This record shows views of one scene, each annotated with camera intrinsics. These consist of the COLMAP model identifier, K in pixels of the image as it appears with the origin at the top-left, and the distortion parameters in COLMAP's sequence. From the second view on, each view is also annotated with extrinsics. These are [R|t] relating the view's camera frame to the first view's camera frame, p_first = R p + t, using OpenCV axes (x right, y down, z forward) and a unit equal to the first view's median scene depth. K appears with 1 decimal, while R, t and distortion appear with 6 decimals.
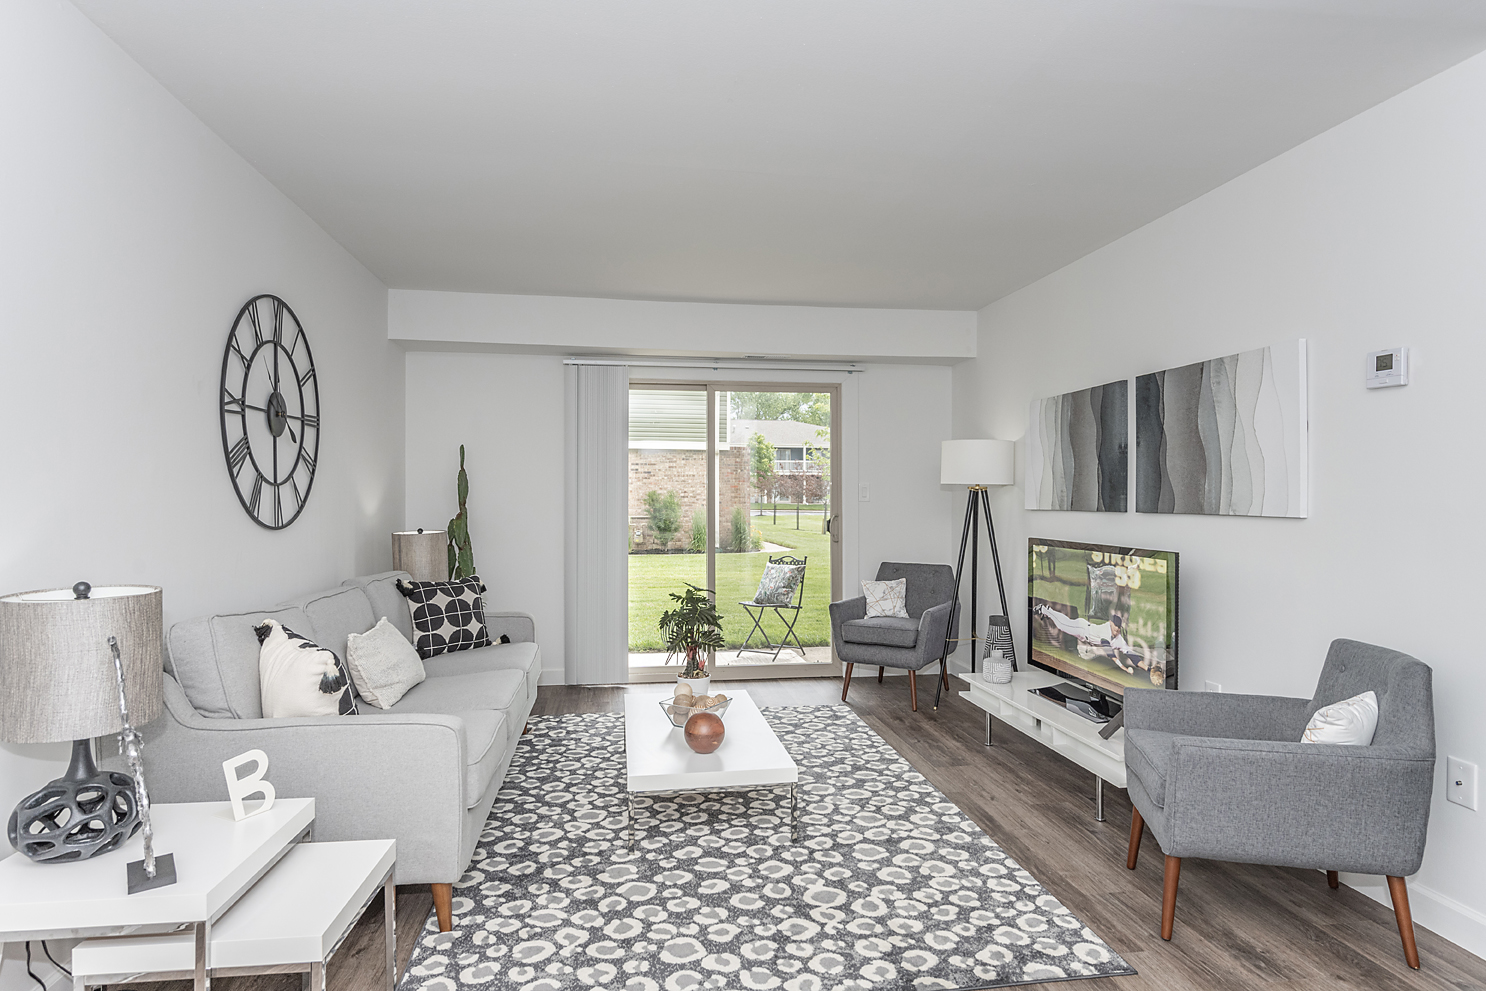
lens RADIAL K [[818.1, 0, 740.3], [0, 818.1, 500.8], [0, 0, 1]] dist [0.002117, 0.000081]
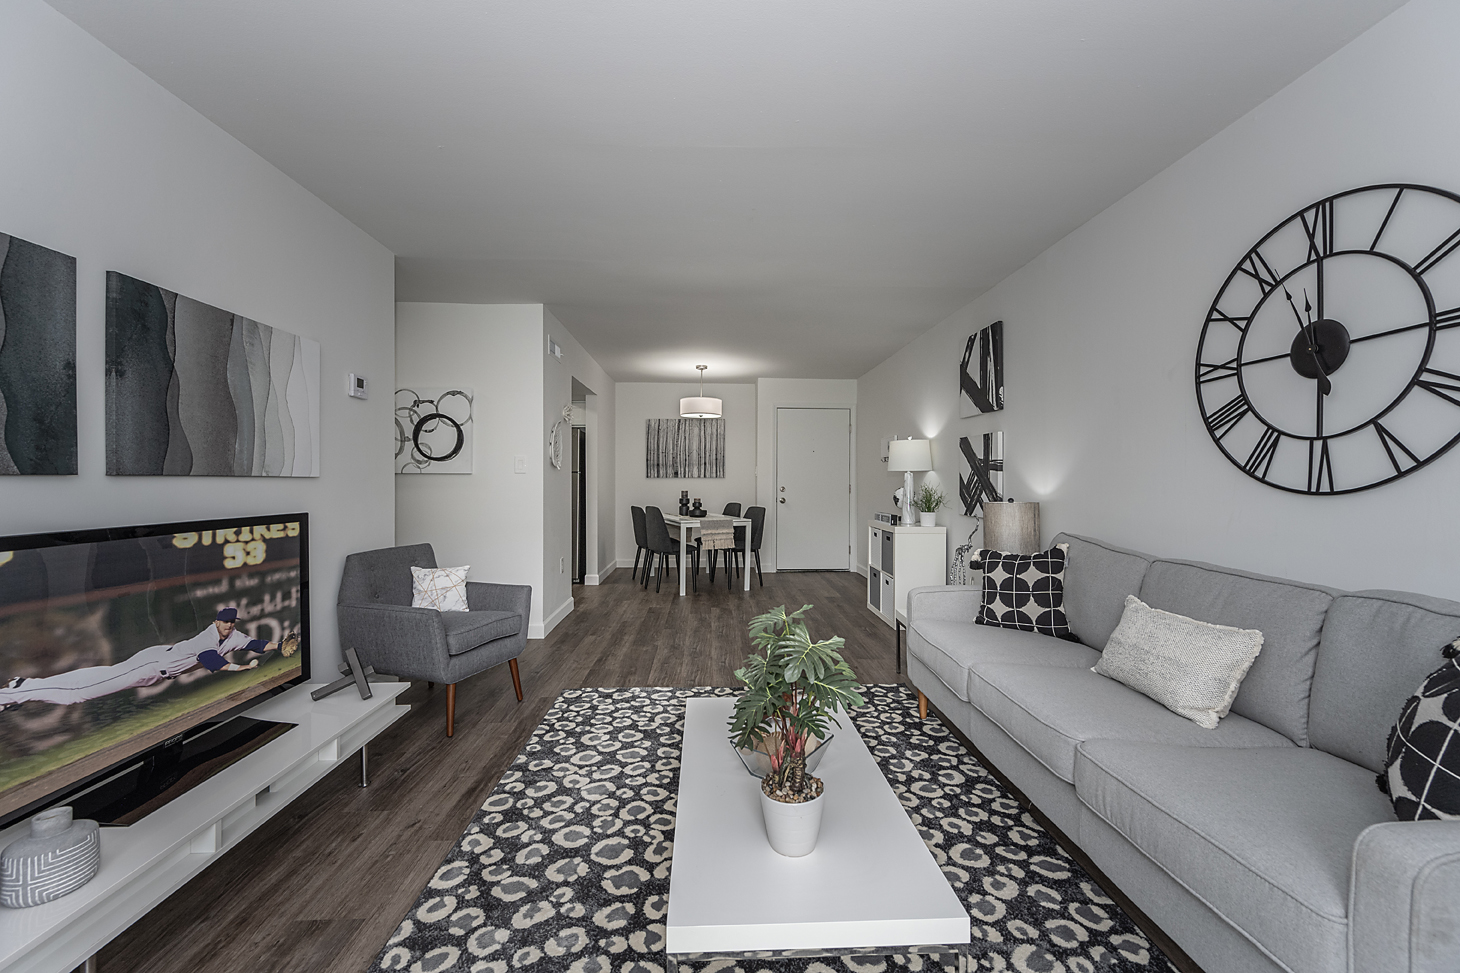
lens RADIAL K [[596.0, 0, 676.9], [0, 596.0, 471.8], [0, 0, 1]] dist [0.000686, 0.000347]
pose [[-0.980838, 0.001239, 0.194822, -0.066538], [-0.000561, 0.999958, -0.009187, 0.017714], [-0.194826, -0.009120, -0.980796, 1.559316]]
